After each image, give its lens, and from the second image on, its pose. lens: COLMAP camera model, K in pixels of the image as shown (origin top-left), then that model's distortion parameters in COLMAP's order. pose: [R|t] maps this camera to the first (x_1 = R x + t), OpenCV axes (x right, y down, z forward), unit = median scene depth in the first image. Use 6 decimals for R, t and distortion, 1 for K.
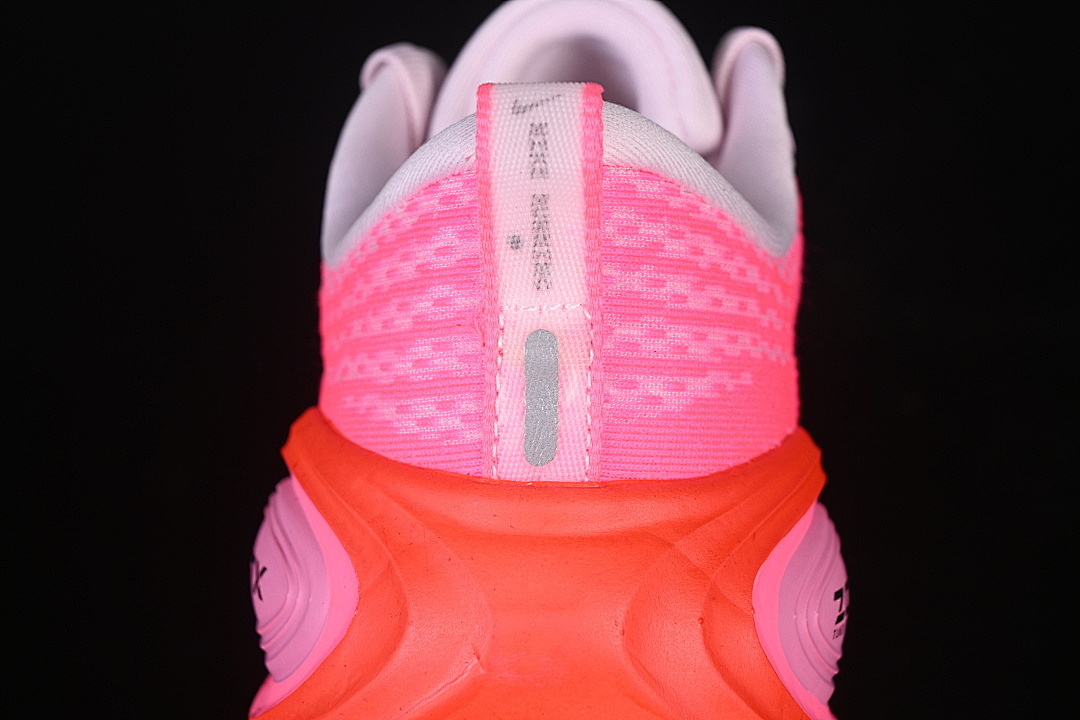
lens RADIAL K [[2406.7, 0, 540.0], [0, 2406.7, 360.0], [0, 0, 1]] dist [0.026964, -0.012080]
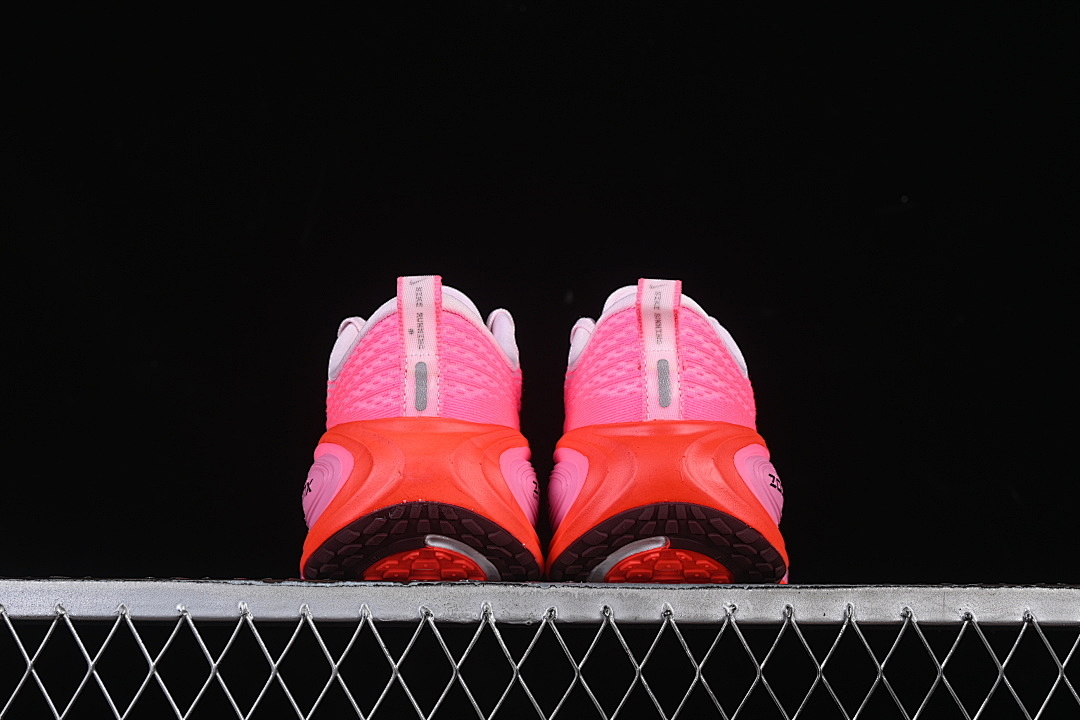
lens RADIAL K [[2406.7, 0, 540.0], [0, 2406.7, 360.0], [0, 0, 1]] dist [0.026964, -0.012080]
pose [[0.997174, -0.007521, 0.074744, -0.069197], [0.031322, 0.945987, -0.322689, 0.878154], [-0.068281, 0.324118, 0.943549, -1.623628]]
